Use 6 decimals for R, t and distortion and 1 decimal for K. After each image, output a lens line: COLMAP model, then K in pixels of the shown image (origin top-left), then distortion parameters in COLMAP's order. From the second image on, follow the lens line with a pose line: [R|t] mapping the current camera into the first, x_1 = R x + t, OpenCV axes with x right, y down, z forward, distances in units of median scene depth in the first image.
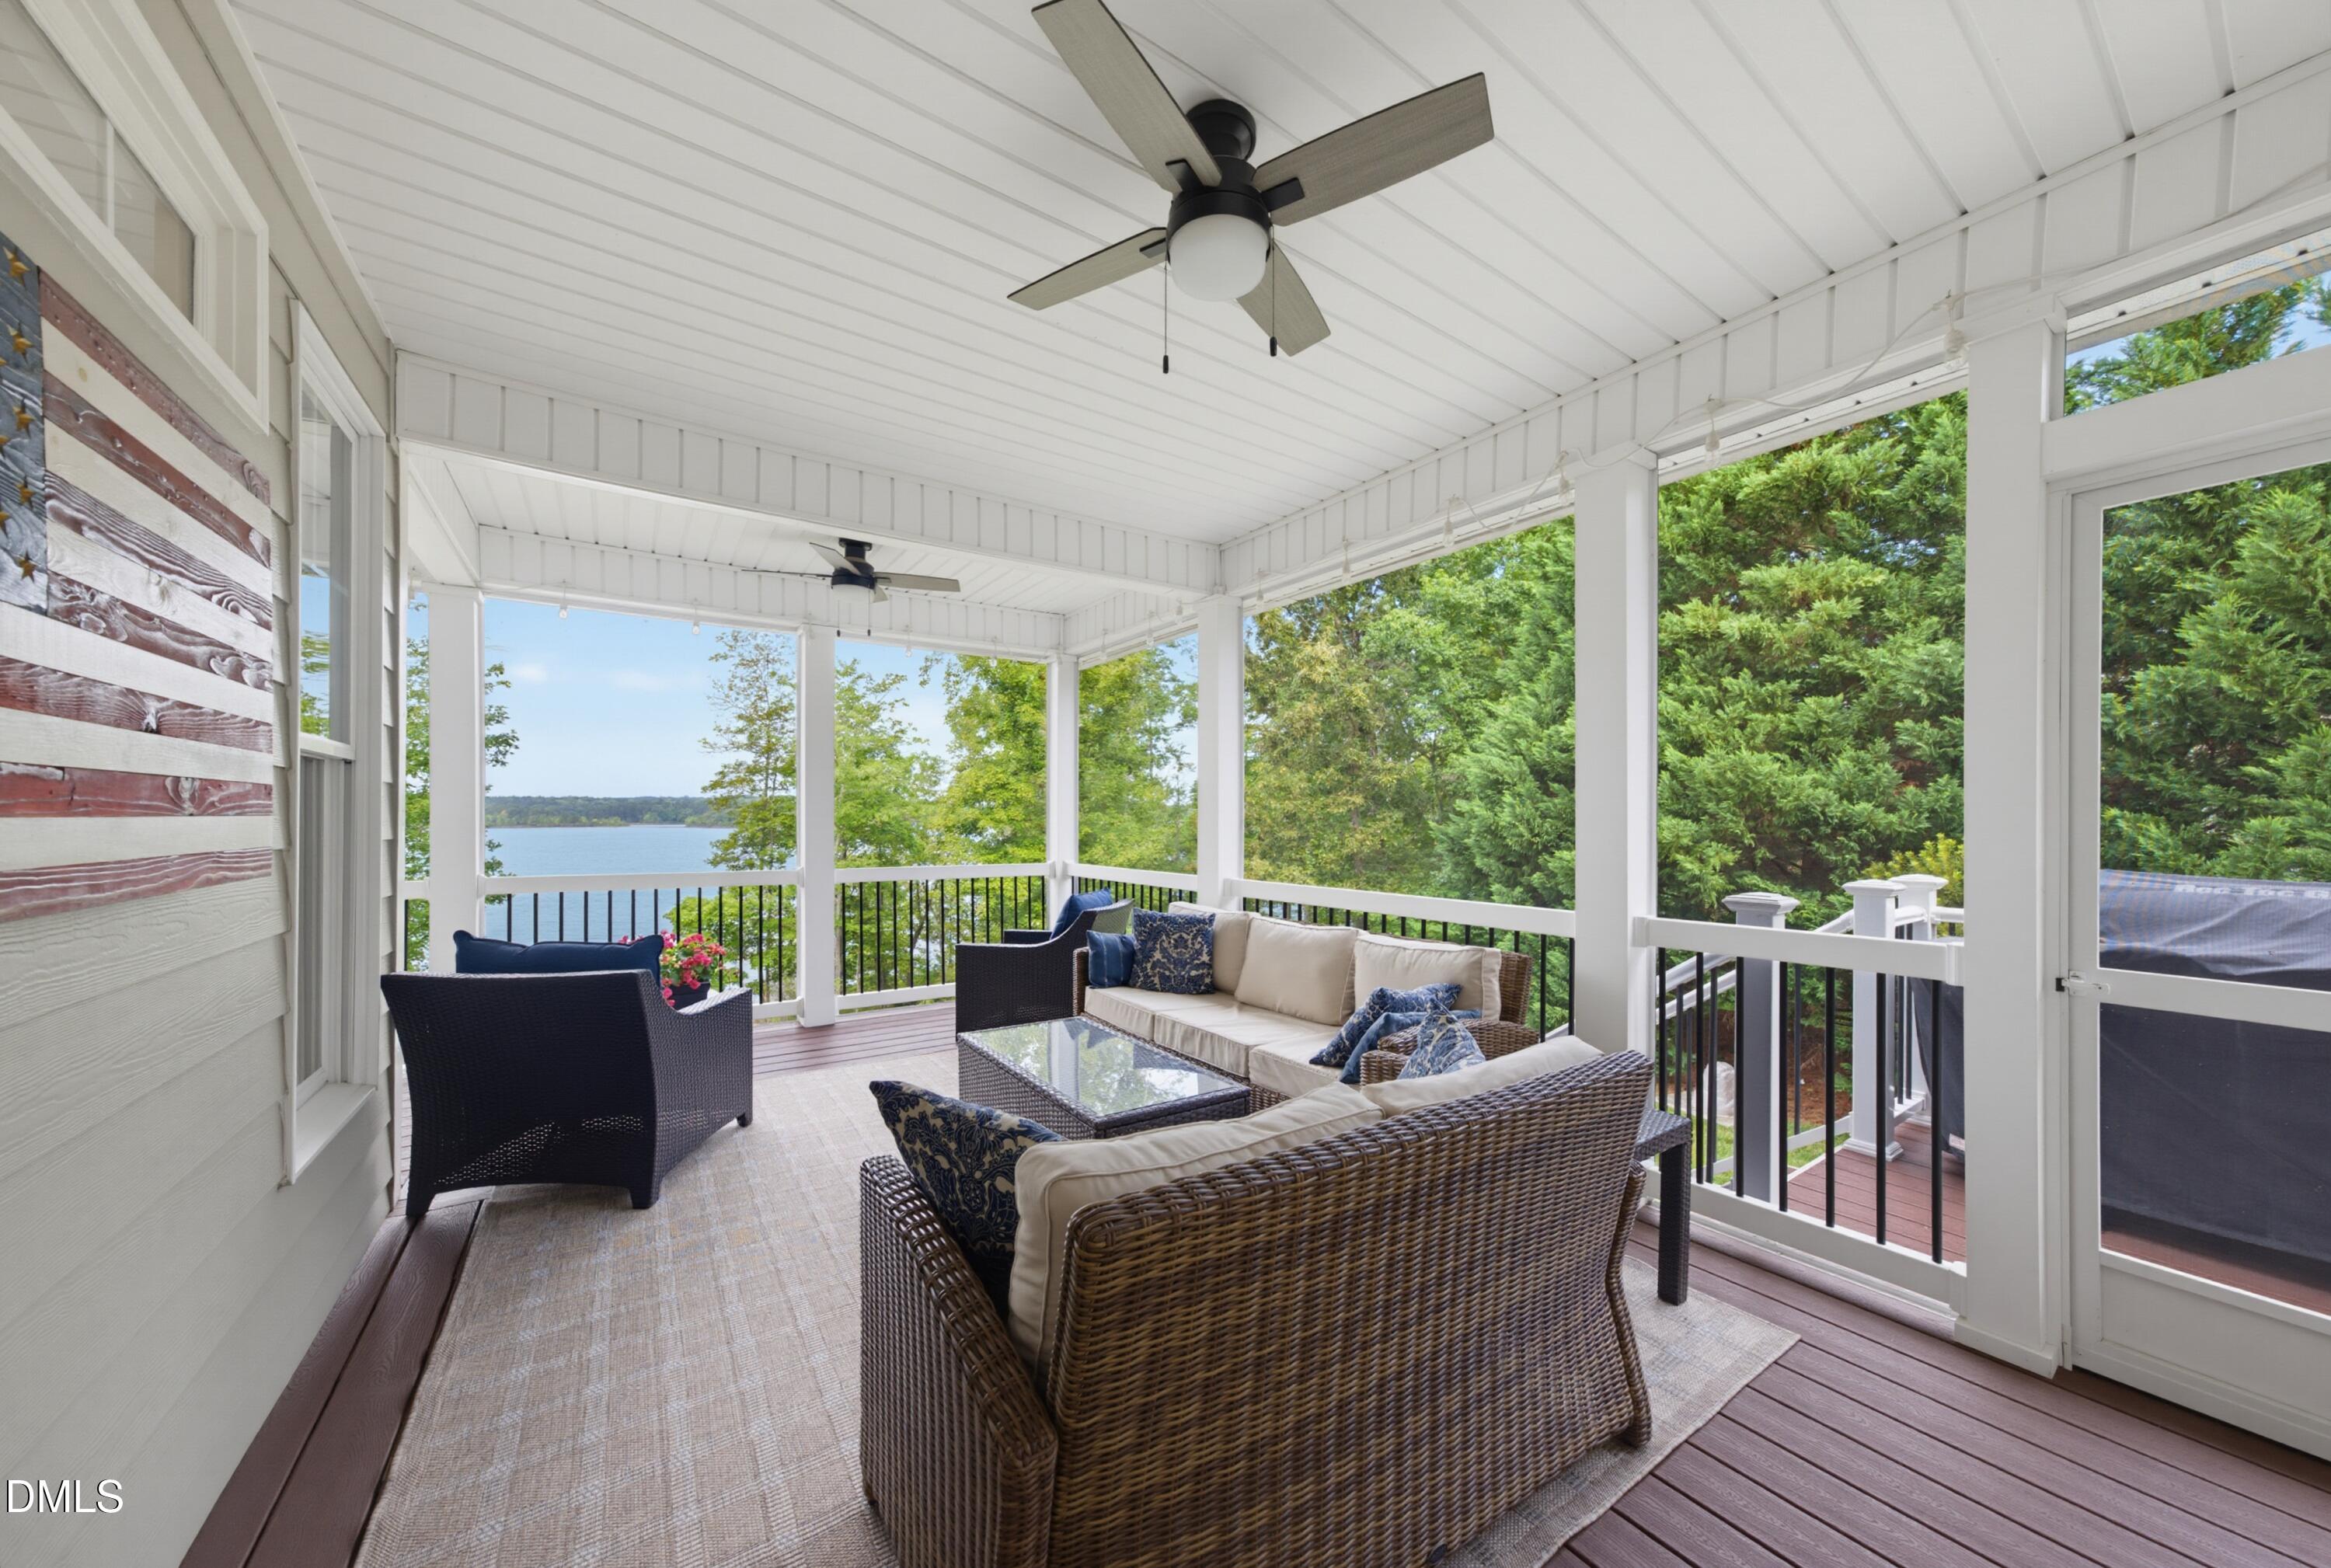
lens RADIAL K [[824.5, 0, 1203.0], [0, 824.5, 813.2], [0, 0, 1]] dist [-0.095756, 0.070940]
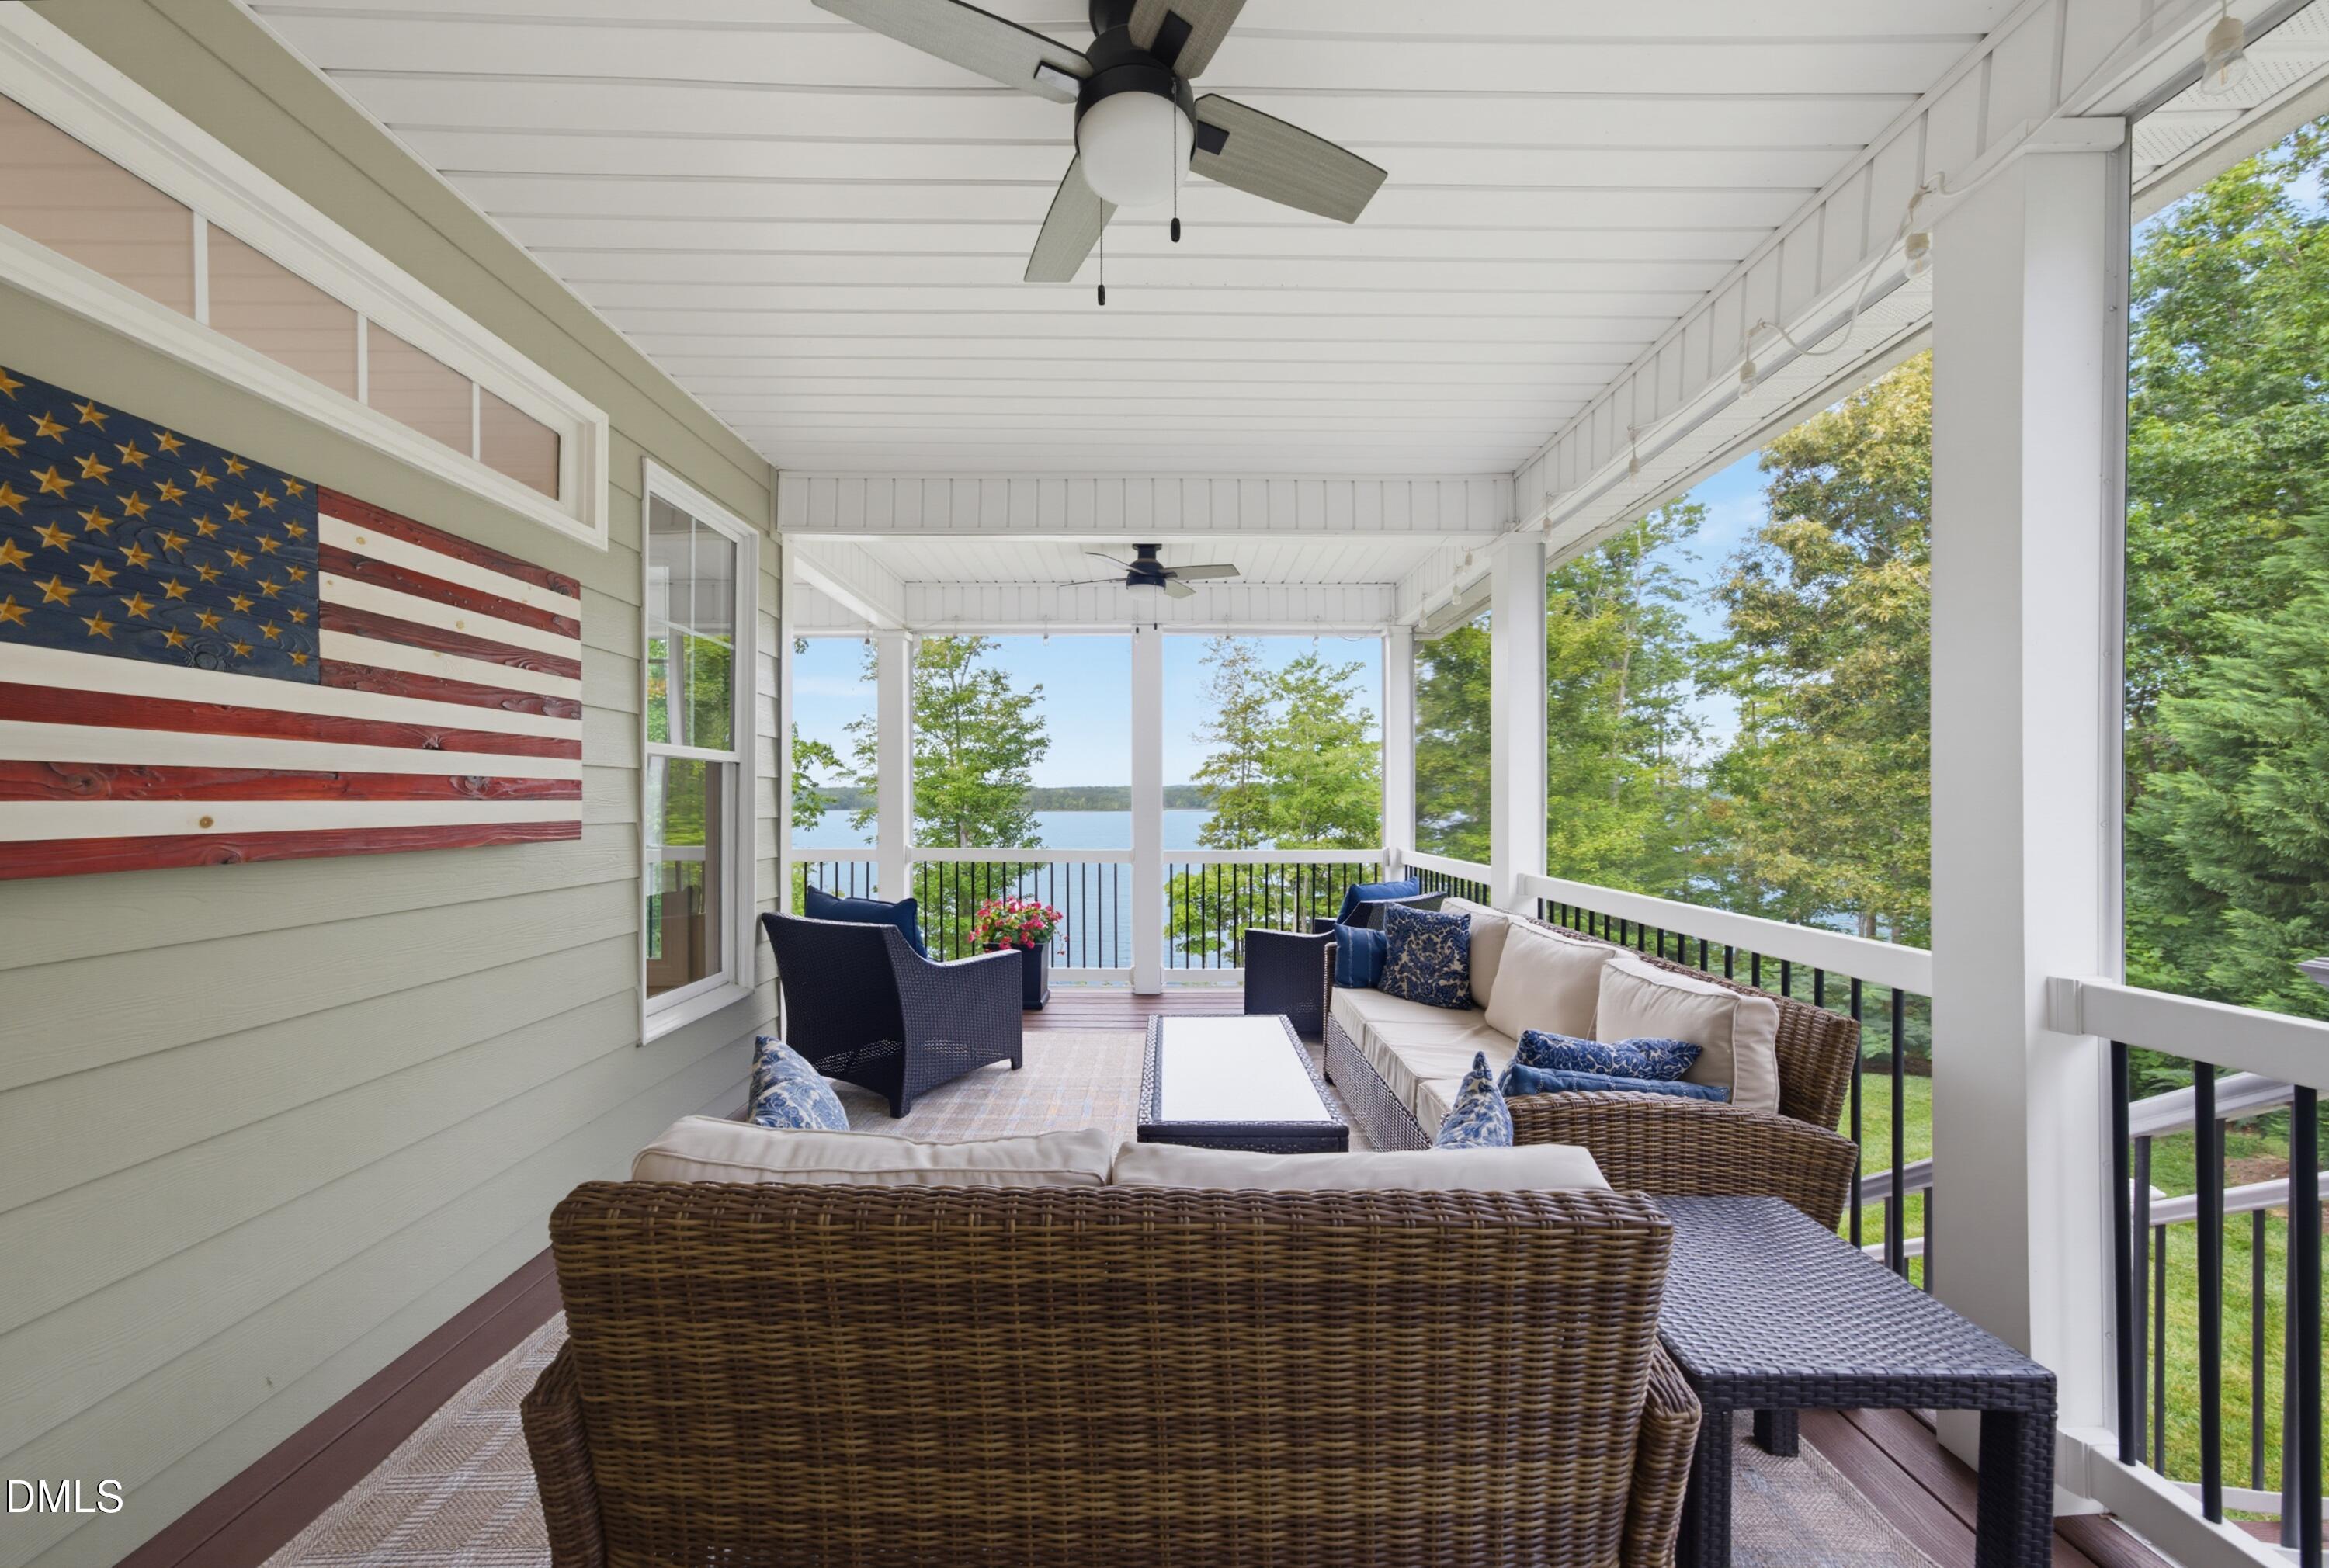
lens RADIAL K [[828.1, 0, 1157.1], [0, 828.1, 788.1], [0, 0, 1]] dist [-0.010865, 0.007354]
pose [[0.824288, -0.010881, -0.566067, 0.181333], [0.004158, 0.999905, -0.013166, 0.002177], [0.566156, 0.008499, 0.824254, 0.097109]]
